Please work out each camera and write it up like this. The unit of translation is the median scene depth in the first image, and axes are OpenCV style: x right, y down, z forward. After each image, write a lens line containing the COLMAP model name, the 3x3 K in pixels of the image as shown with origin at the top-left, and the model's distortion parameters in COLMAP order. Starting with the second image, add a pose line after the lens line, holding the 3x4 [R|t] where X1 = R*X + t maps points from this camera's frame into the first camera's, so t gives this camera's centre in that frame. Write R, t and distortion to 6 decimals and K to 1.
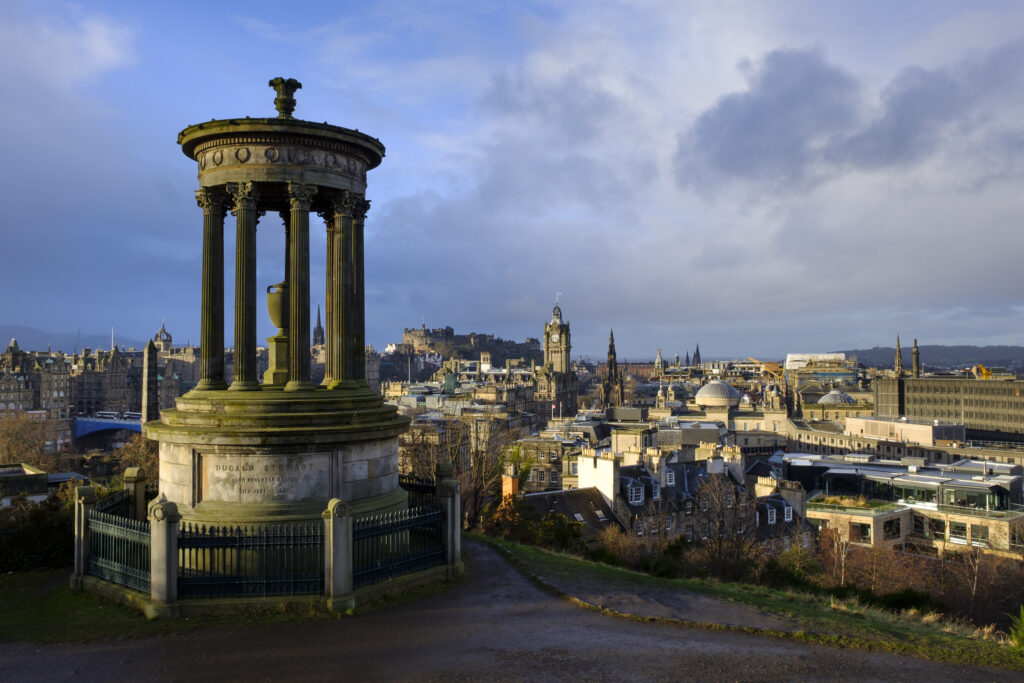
lens RADIAL K [[812.9, 0, 512.0], [0, 812.9, 341.5], [0, 0, 1]] dist [0.004398, 0.000805]
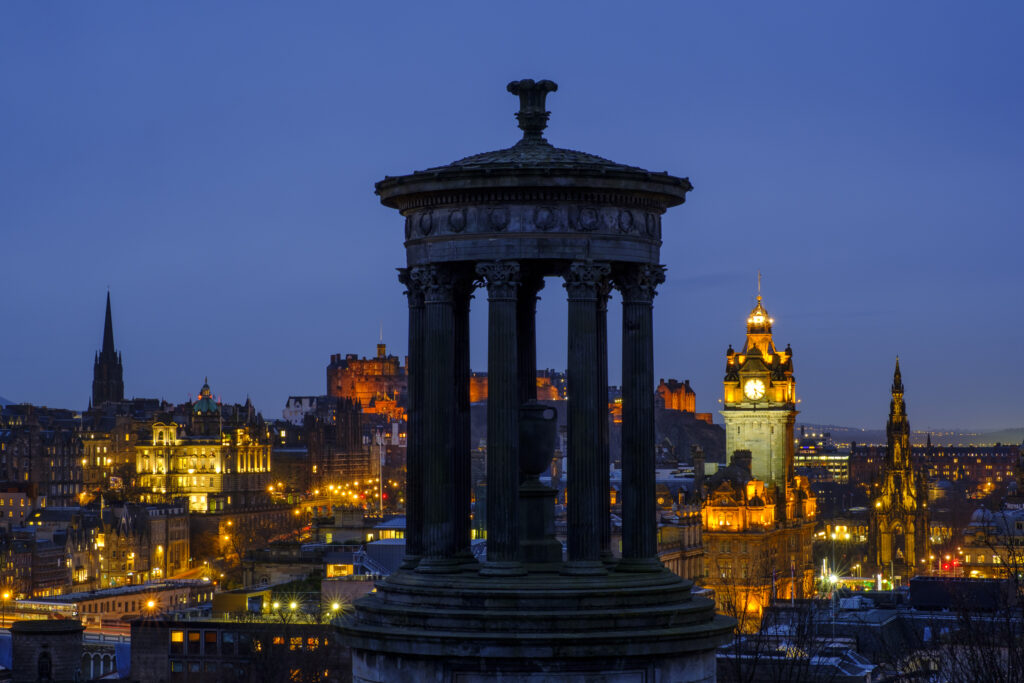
lens RADIAL K [[2222.2, 0, 512.0], [0, 2222.2, 341.5], [0, 0, 1]] dist [0.051929, 0.096309]
pose [[0.999000, -0.003024, -0.044598, -0.241998], [0.002122, 0.999793, -0.020253, -0.092700], [0.044650, 0.020138, 0.998800, -0.801141]]
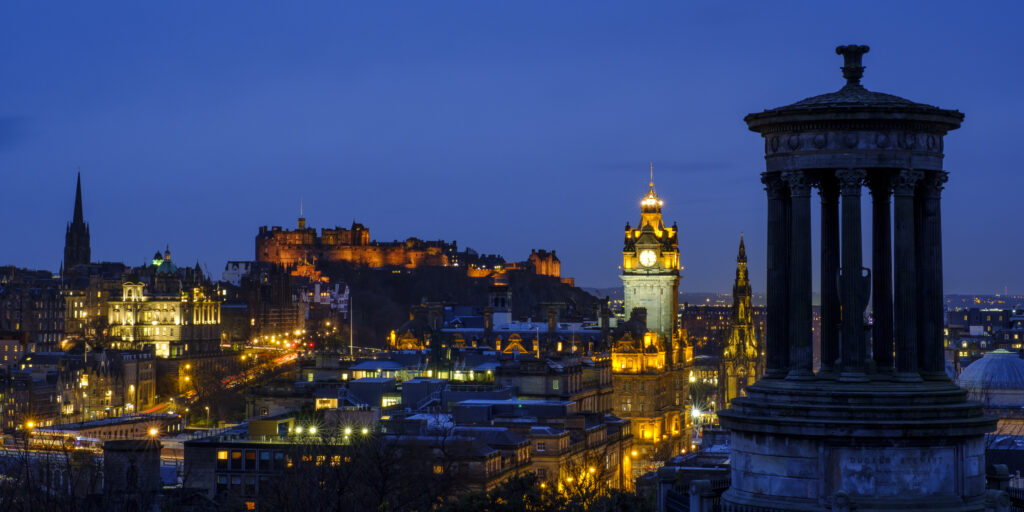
lens RADIAL K [[1850.1, 0, 516.7], [0, 1850.1, 171.2], [0, 0, 1]] dist [0.047409, -0.076545]
pose [[0.999745, 0.007187, 0.021385, -0.782227], [-0.006211, 0.998952, -0.045352, -0.088581], [-0.021689, 0.045208, 0.998742, -1.212042]]
